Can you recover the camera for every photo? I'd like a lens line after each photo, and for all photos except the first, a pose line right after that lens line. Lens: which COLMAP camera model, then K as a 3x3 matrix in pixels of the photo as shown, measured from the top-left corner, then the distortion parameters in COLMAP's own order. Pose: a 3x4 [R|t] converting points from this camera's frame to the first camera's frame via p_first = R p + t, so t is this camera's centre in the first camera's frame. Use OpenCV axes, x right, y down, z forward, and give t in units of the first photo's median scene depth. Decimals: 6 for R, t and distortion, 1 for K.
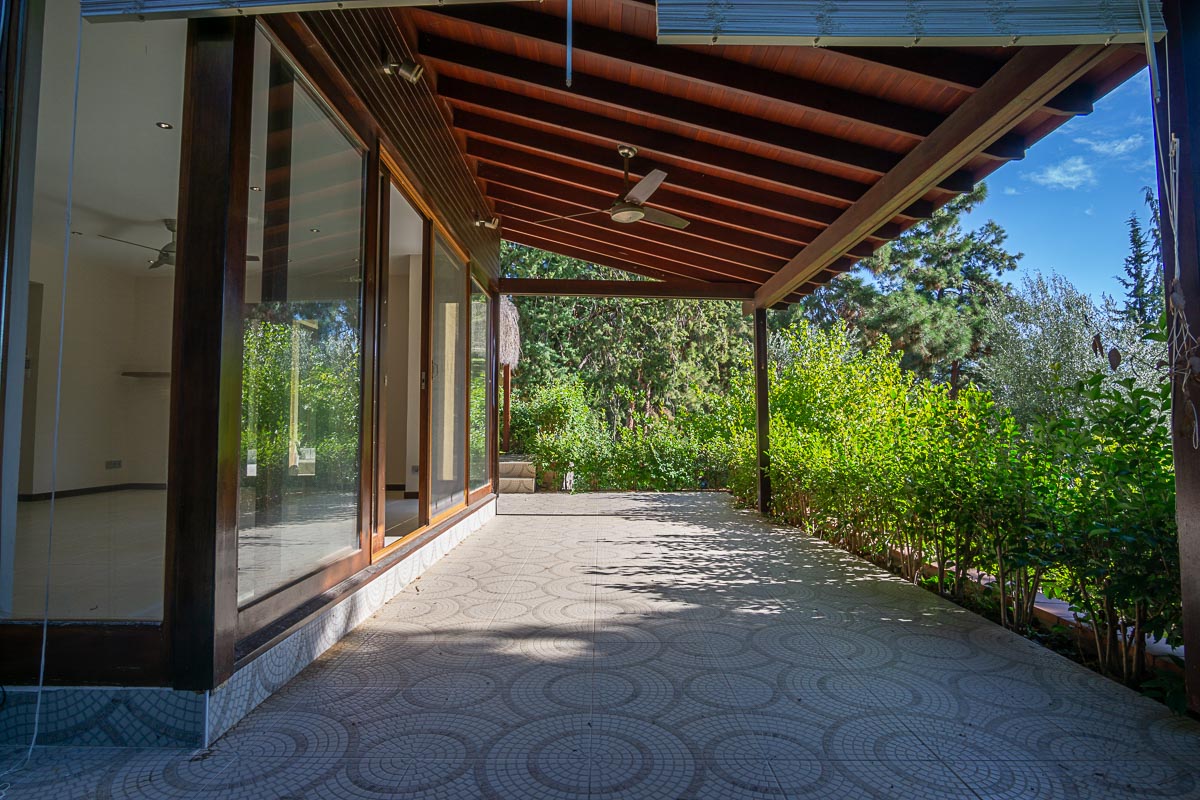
lens RADIAL K [[642.3, 0, 602.1], [0, 642.3, 391.9], [0, 0, 1]] dist [-0.024253, 0.000454]
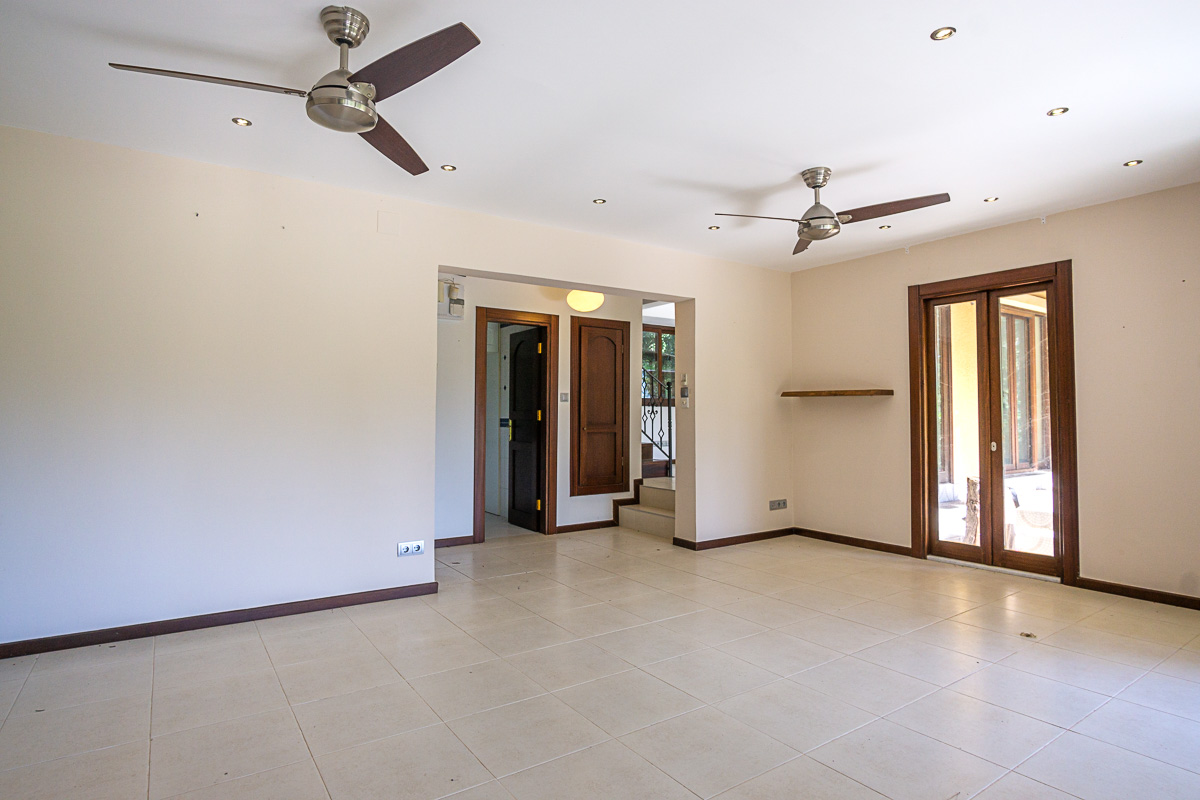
lens RADIAL K [[642.3, 0, 602.1], [0, 642.3, 391.9], [0, 0, 1]] dist [-0.024253, 0.000454]
pose [[0.562168, -0.029360, -0.826502, -0.249414], [0.051064, 0.998695, -0.000744, -0.051588], [0.825445, -0.041786, 0.562934, 0.417555]]
